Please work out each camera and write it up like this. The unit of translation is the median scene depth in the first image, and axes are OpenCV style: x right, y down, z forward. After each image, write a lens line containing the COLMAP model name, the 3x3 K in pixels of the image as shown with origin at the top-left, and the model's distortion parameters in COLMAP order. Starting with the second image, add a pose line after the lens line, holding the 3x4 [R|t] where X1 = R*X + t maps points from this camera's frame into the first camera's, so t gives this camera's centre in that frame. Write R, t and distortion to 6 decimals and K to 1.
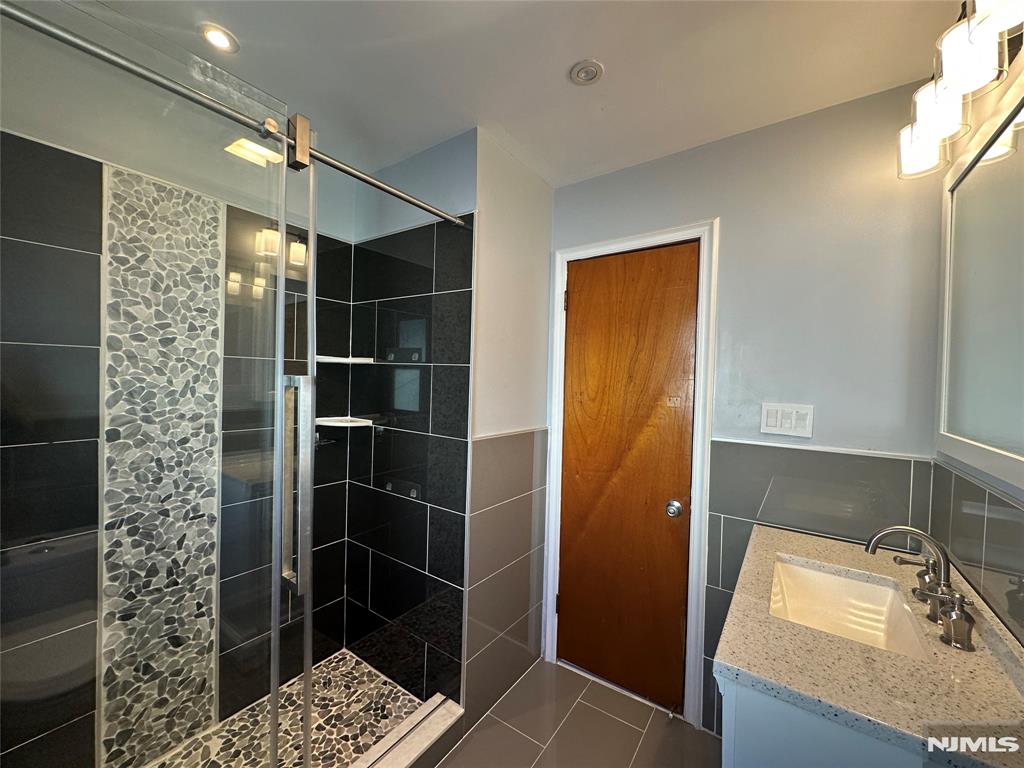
lens RADIAL K [[407.9, 0, 509.6], [0, 407.9, 380.4], [0, 0, 1]] dist [-0.002232, -0.000016]
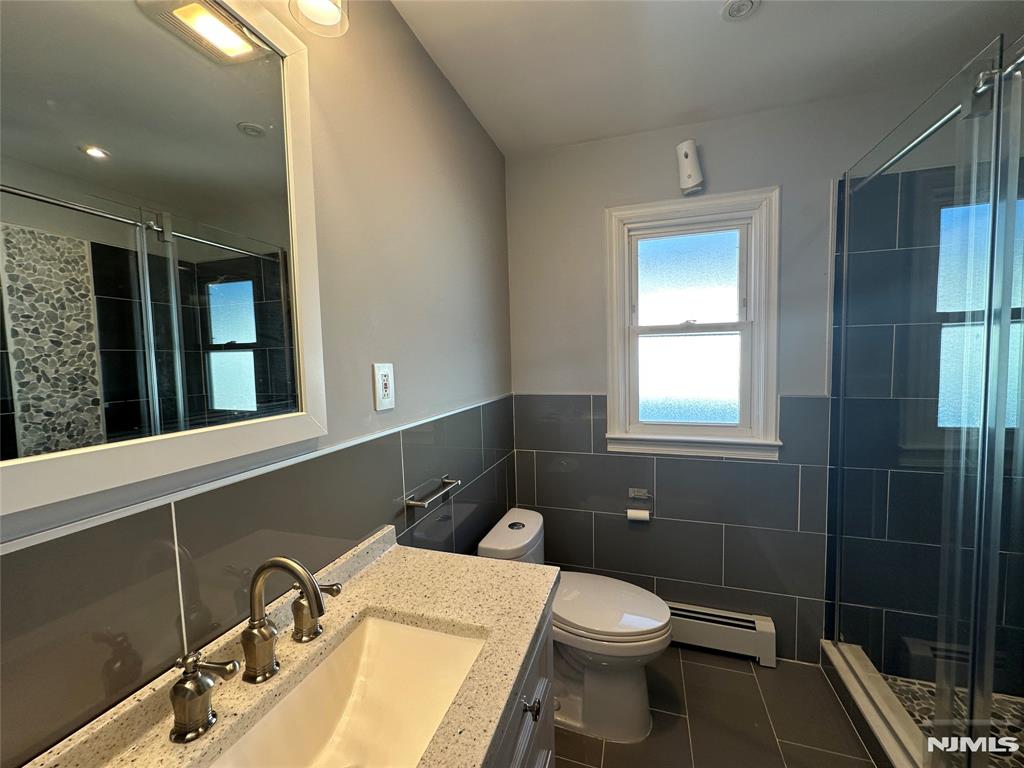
lens RADIAL K [[407.9, 0, 509.6], [0, 407.9, 380.4], [0, 0, 1]] dist [-0.002232, -0.000016]
pose [[0.667256, -0.075863, 0.740955, -0.145394], [0.037808, 0.996967, 0.068027, 0.000423], [-0.743868, -0.017378, 0.668100, -0.212103]]
